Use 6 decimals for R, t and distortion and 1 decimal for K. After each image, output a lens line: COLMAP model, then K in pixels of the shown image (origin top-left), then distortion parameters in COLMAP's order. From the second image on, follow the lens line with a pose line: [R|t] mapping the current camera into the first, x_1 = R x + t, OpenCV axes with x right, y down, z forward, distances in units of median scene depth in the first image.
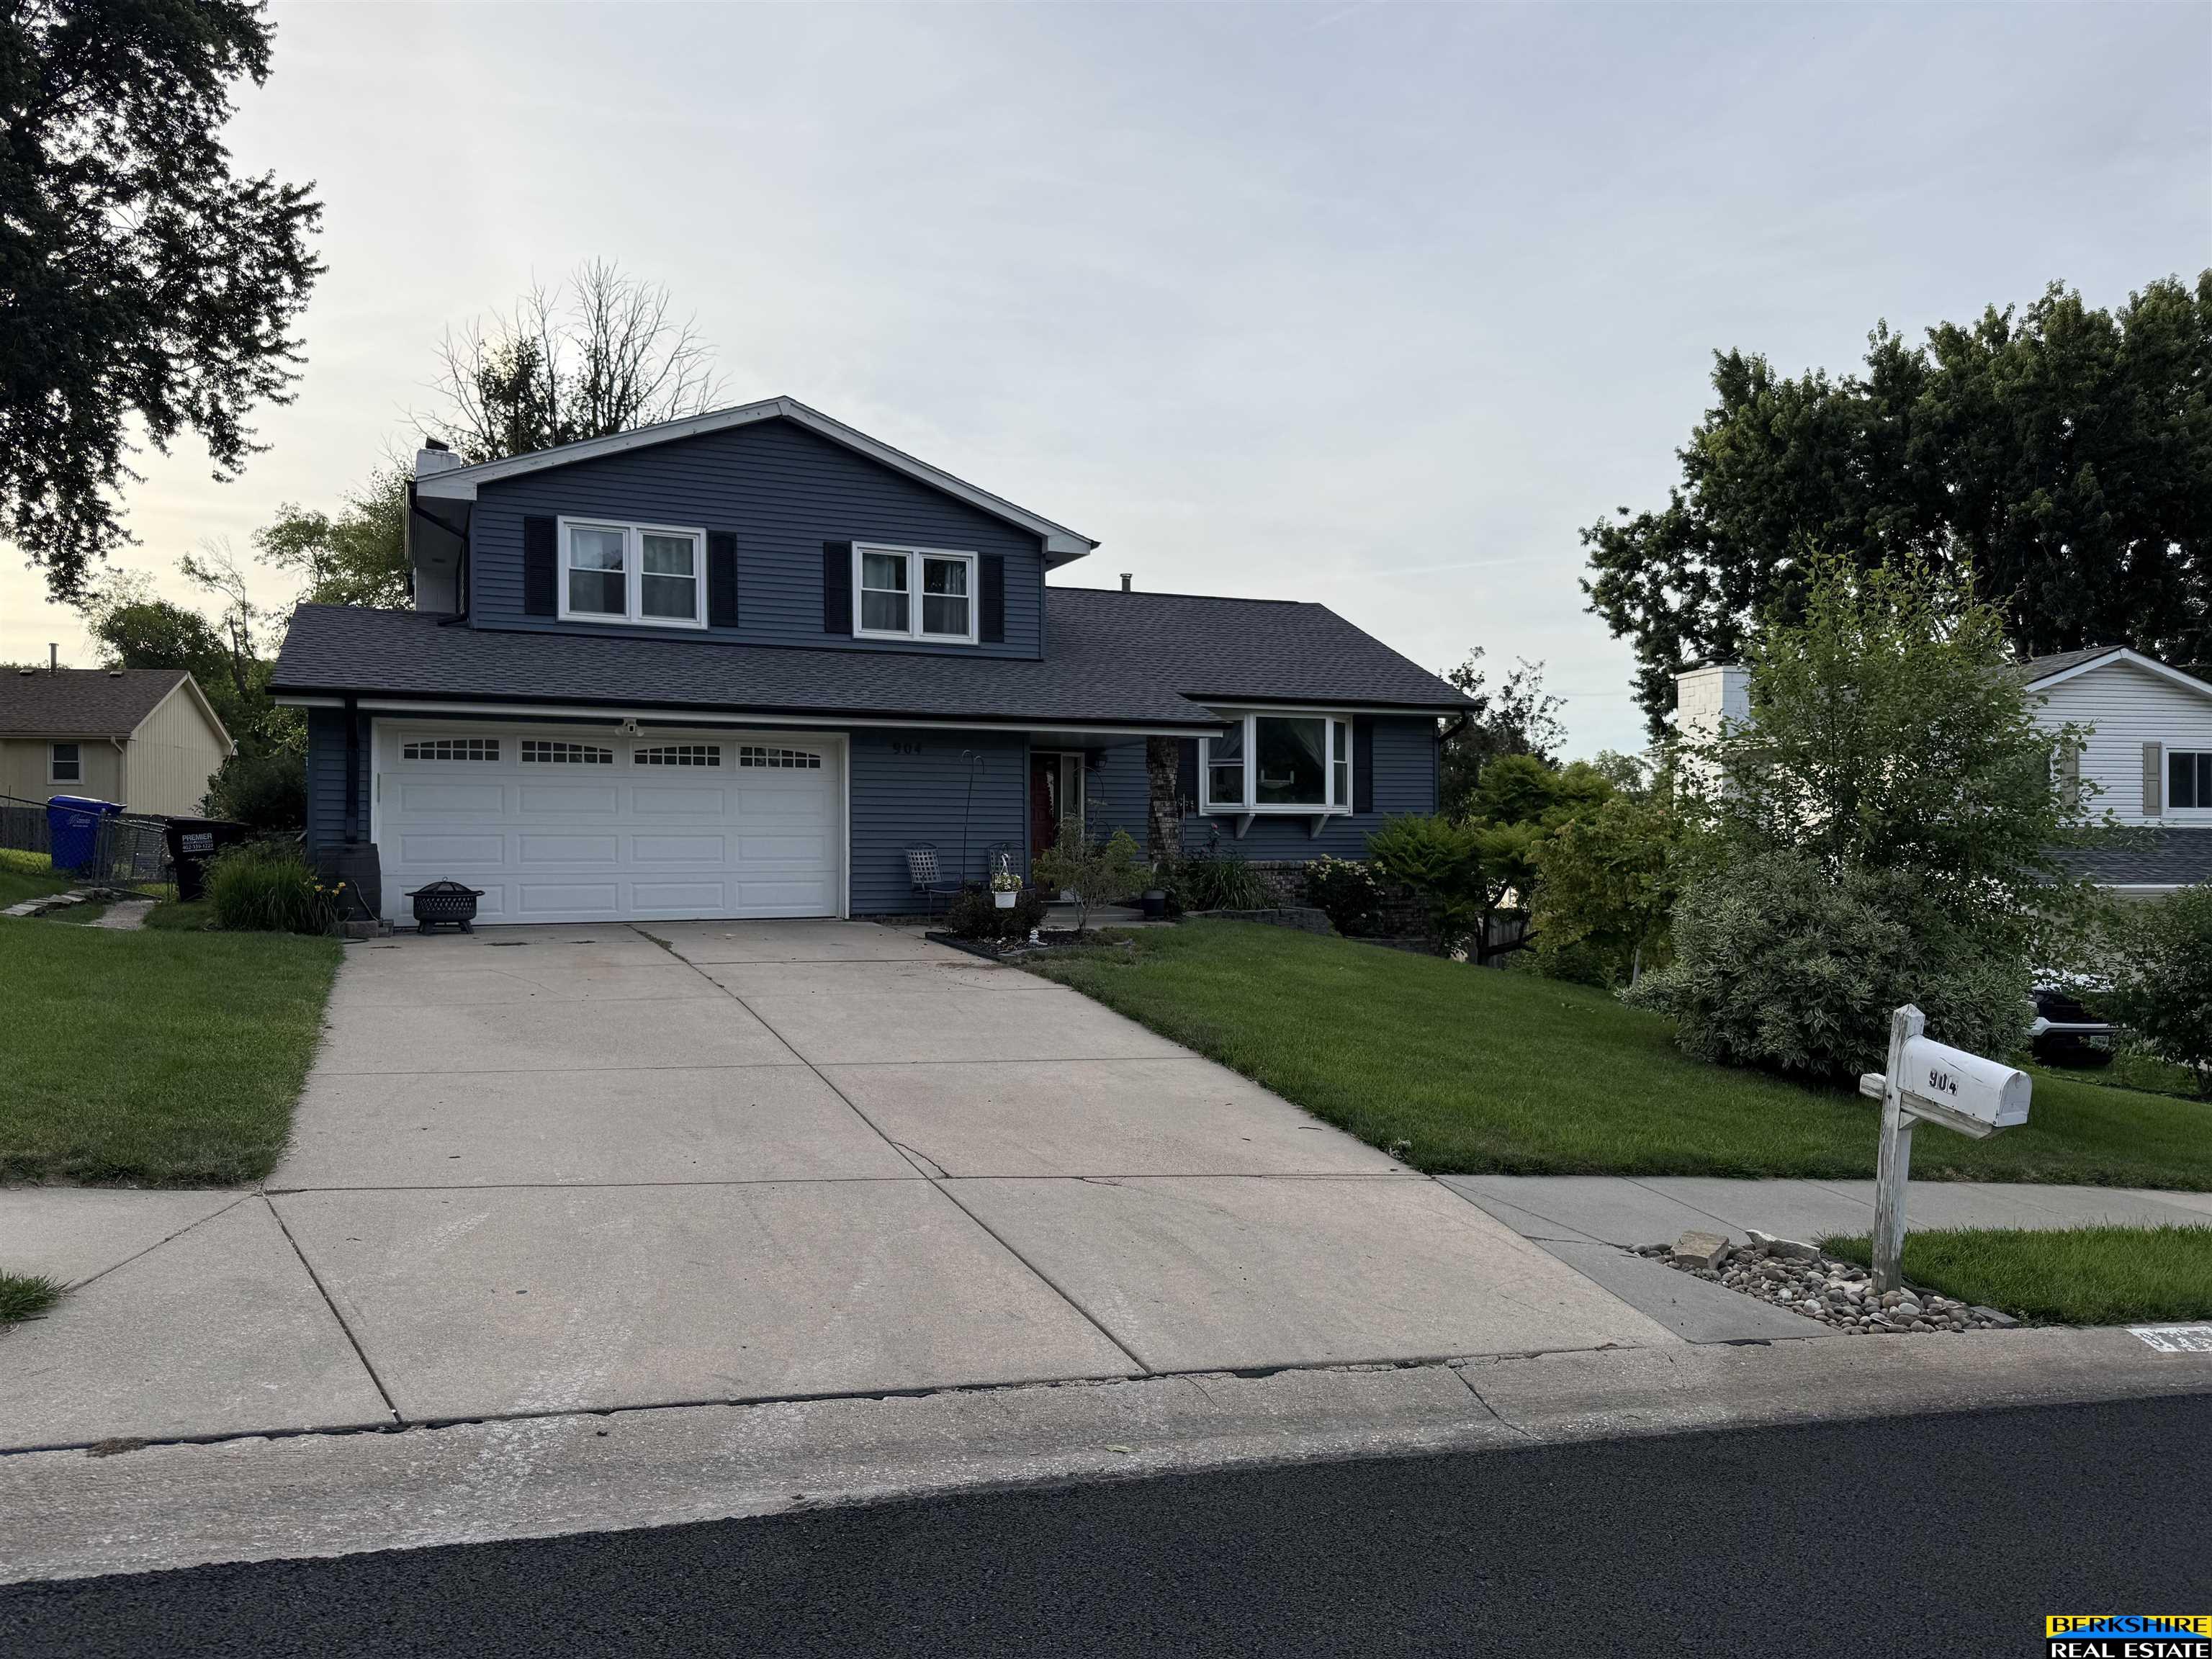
lens RADIAL K [[1531.7, 0, 1106.0], [0, 1531.7, 829.5], [0, 0, 1]] dist [0.111954, -0.063104]
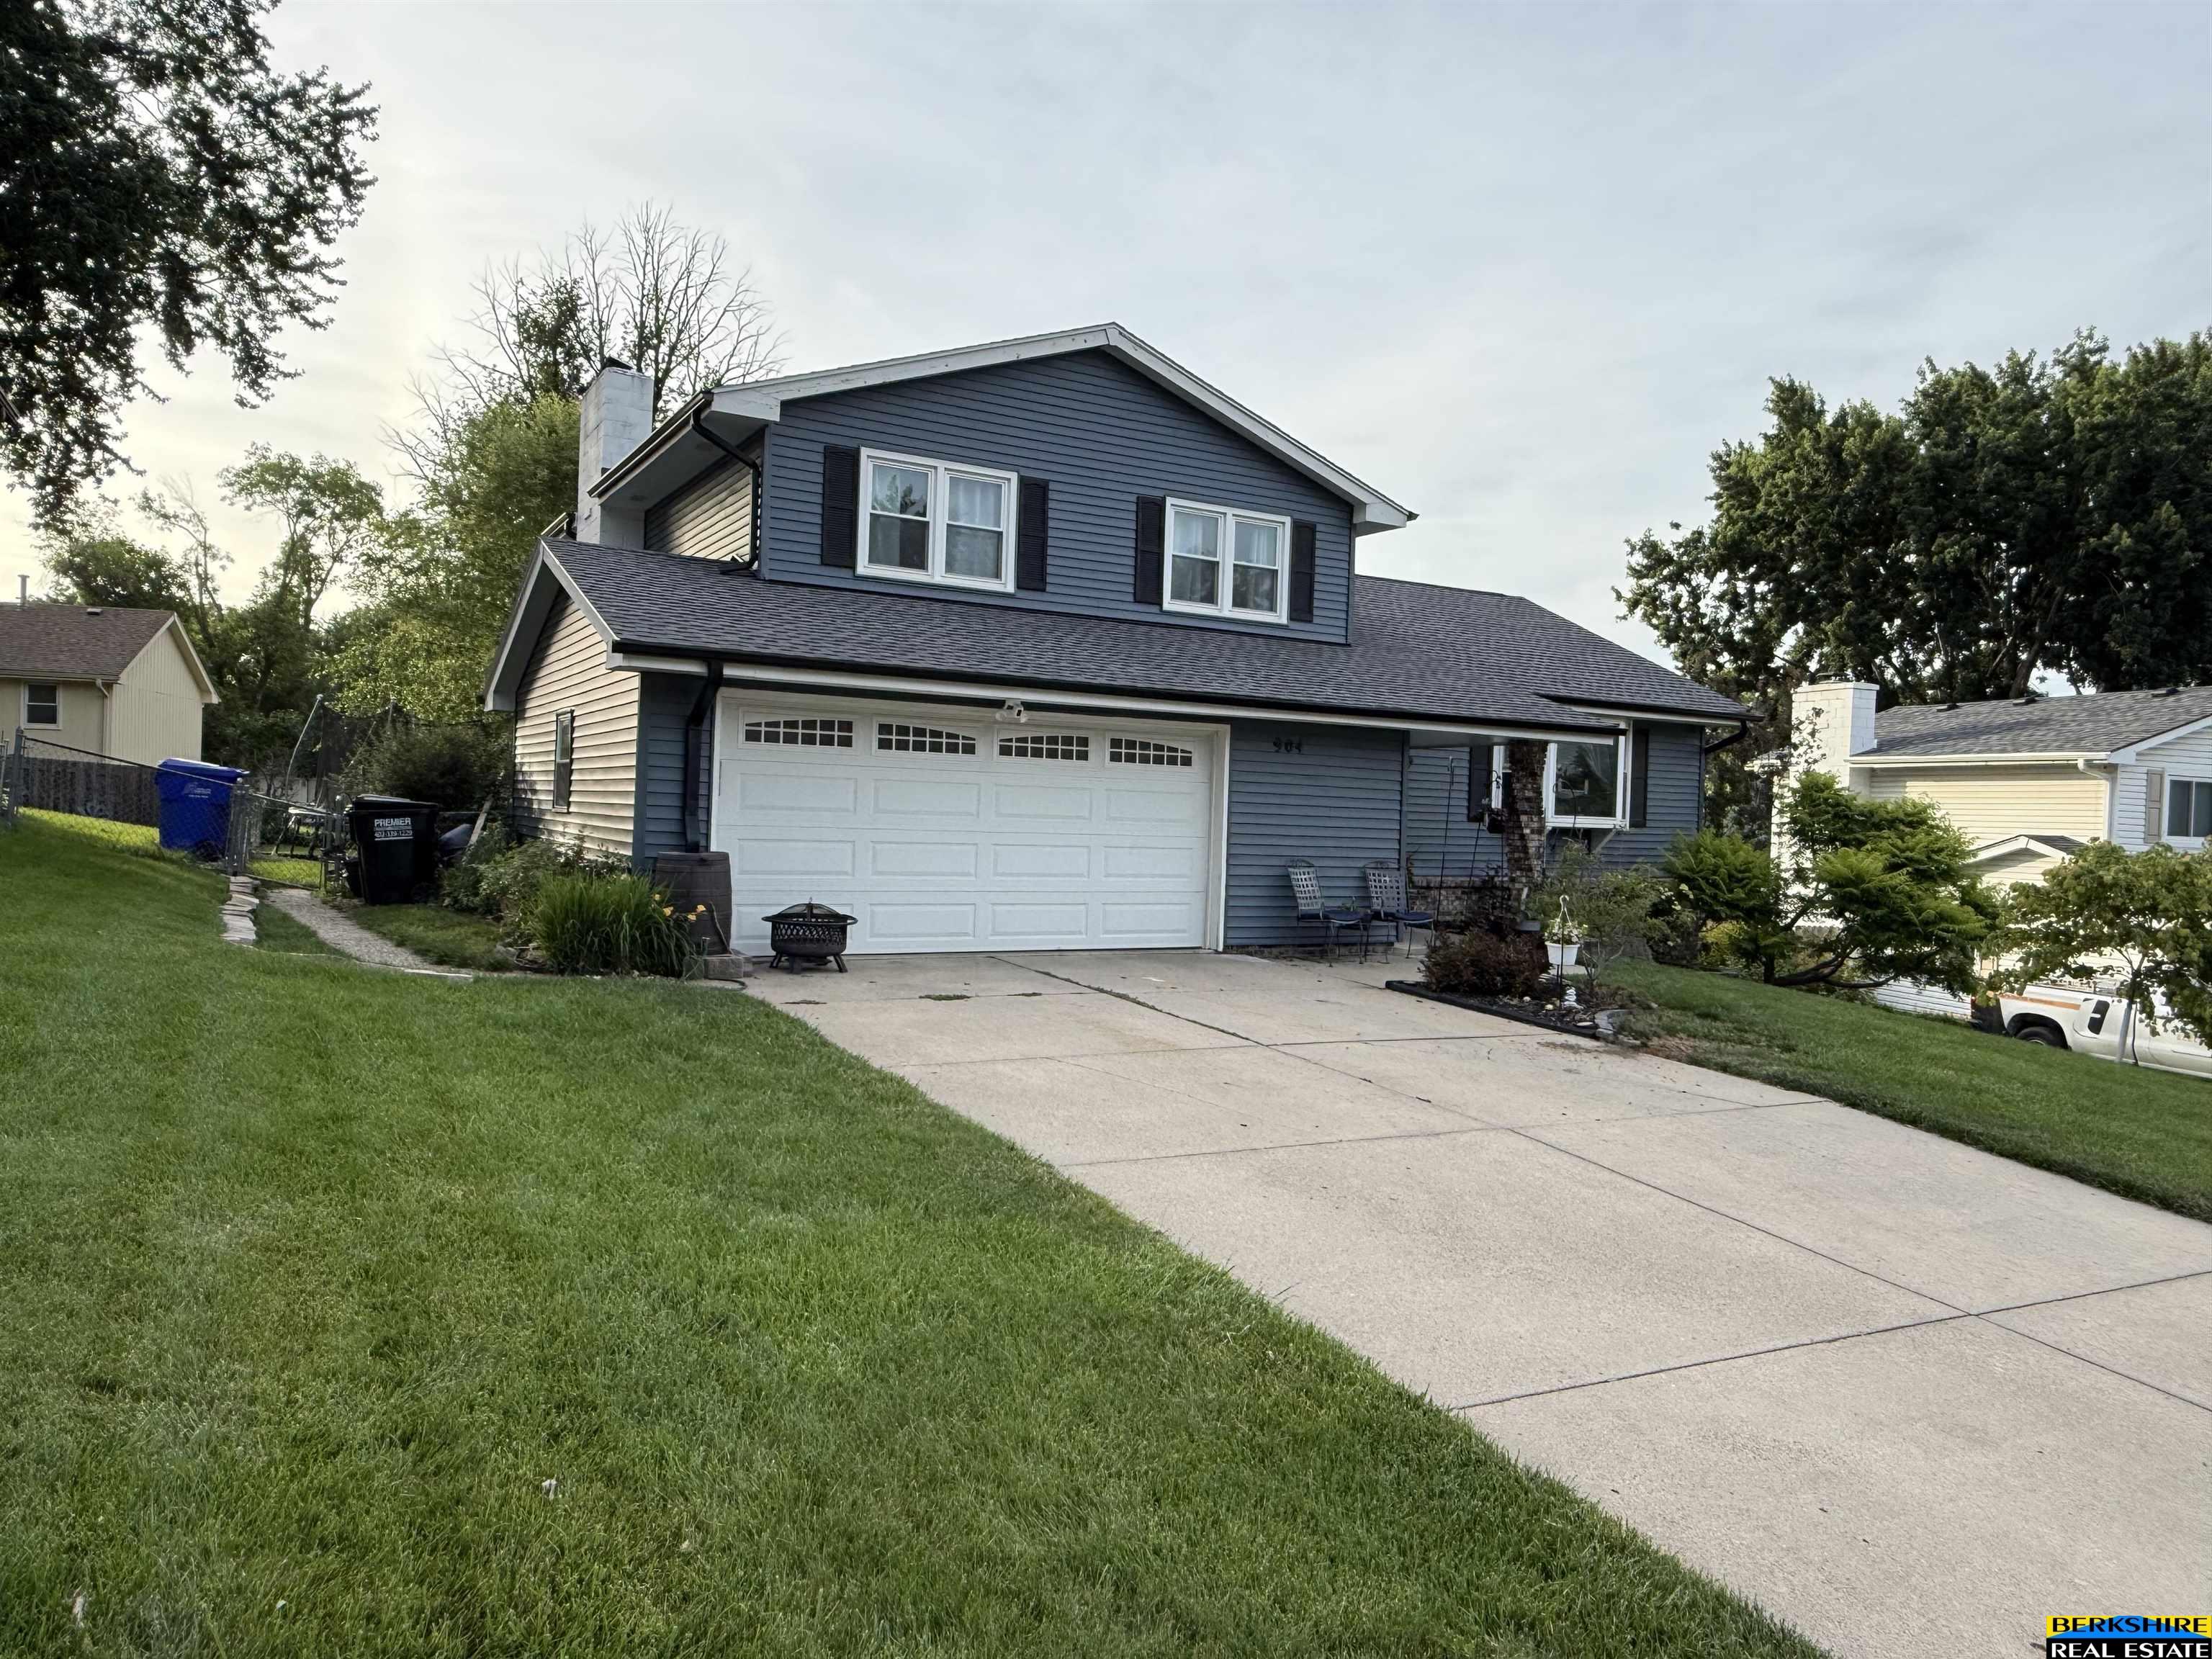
lens RADIAL K [[1392.5, 0, 1108.4], [0, 1392.5, 821.7], [0, 0, 1]] dist [0.056243, -0.003760]
pose [[0.993889, 0.033588, 0.105146, -0.147570], [-0.035218, 0.999286, 0.013685, -0.009232], [-0.104612, -0.017304, 0.994363, 0.125194]]
